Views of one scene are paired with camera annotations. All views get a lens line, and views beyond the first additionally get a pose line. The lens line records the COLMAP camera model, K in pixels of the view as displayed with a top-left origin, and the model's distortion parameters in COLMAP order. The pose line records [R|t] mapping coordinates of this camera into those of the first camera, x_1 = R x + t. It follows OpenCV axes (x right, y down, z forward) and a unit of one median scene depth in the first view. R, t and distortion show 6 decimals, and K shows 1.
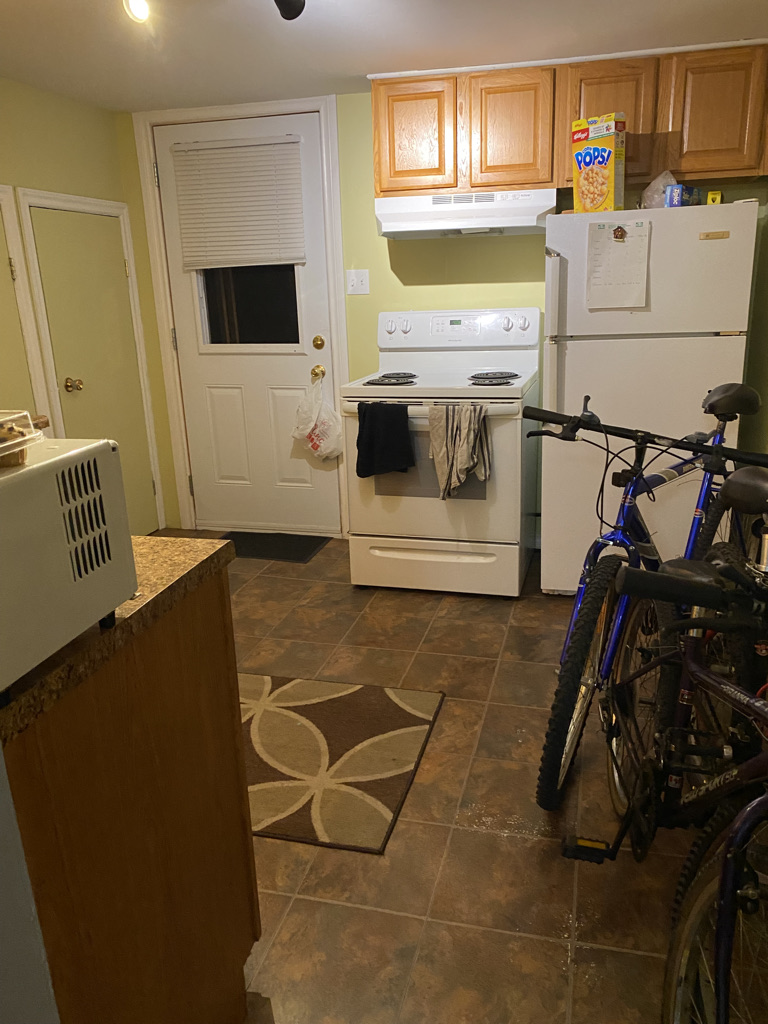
lens RADIAL K [[793.4, 0, 384.2], [0, 793.4, 513.4], [0, 0, 1]] dist [-0.006775, -0.001382]
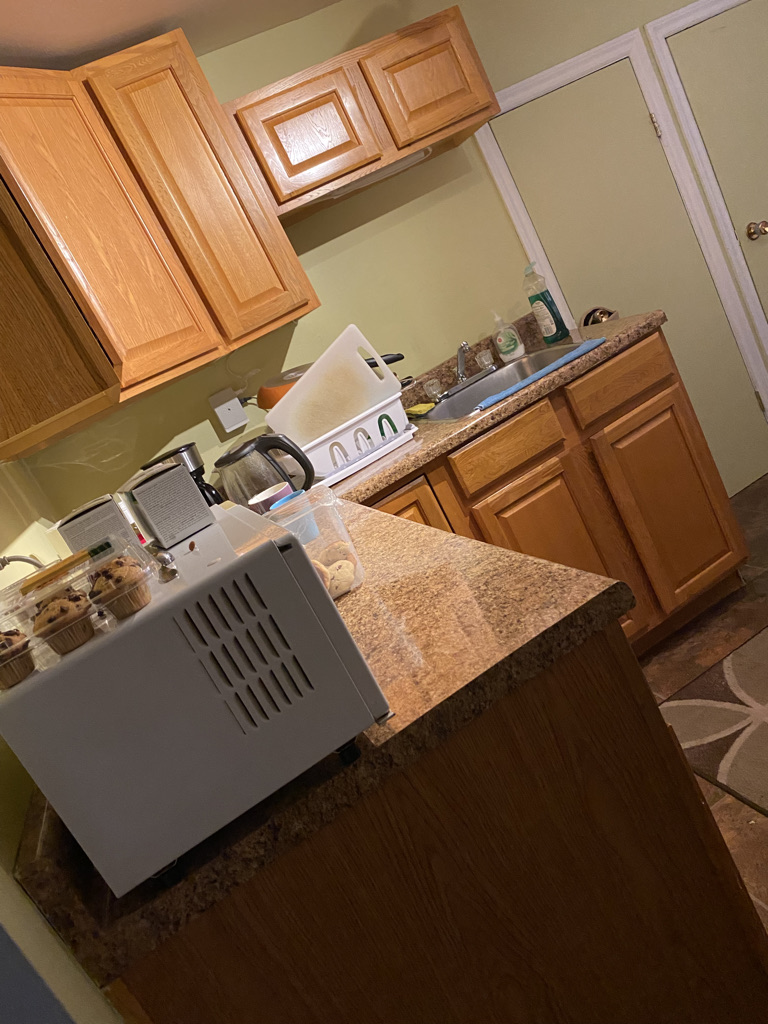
lens RADIAL K [[793.4, 0, 384.2], [0, 793.4, 511.5], [0, 0, 1]] dist [-0.006775, -0.001382]
pose [[0.548226, -0.020767, -0.836072, 0.295485], [0.200396, 0.973831, 0.107214, -0.156853], [0.811967, -0.226323, 0.538041, 0.630705]]
